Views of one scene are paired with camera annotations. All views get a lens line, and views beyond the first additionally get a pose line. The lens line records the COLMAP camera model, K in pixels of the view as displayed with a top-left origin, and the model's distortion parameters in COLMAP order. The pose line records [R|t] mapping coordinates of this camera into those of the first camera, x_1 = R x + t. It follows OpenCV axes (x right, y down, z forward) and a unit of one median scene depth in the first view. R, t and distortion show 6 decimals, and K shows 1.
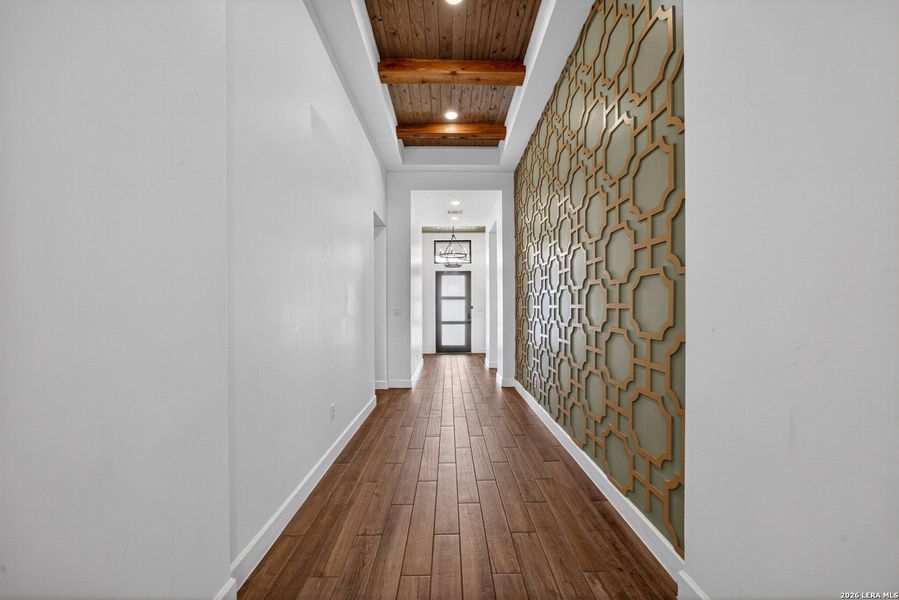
lens RADIAL K [[332.3, 0, 455.1], [0, 332.3, 298.5], [0, 0, 1]] dist [0.001120, -0.000130]
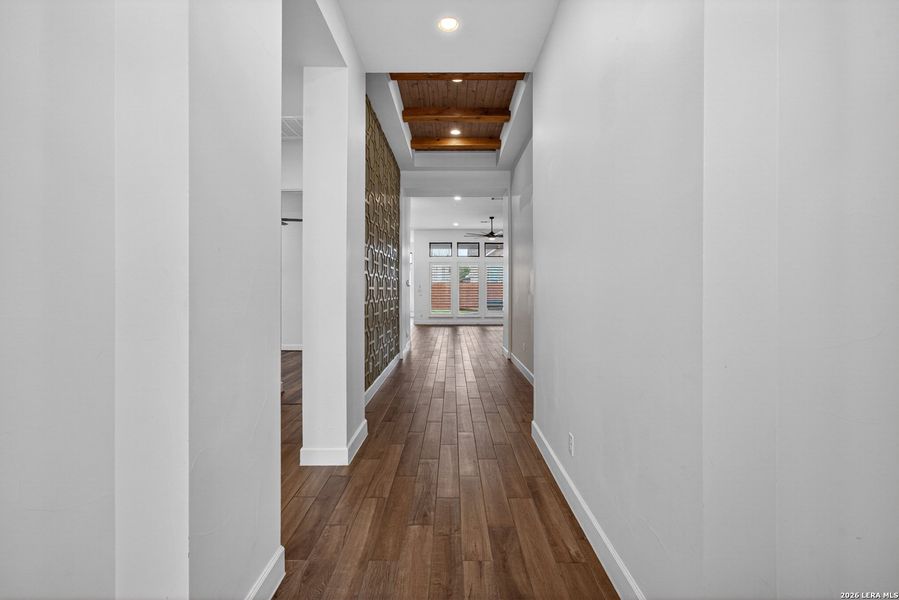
lens RADIAL K [[332.3, 0, 455.1], [0, 332.3, 298.5], [0, 0, 1]] dist [0.001120, -0.000130]
pose [[0.999895, 0.009075, -0.011283, 0.005288], [-0.008446, 0.998476, 0.054540, -0.006854], [0.011761, -0.054438, 0.998448, -0.249557]]
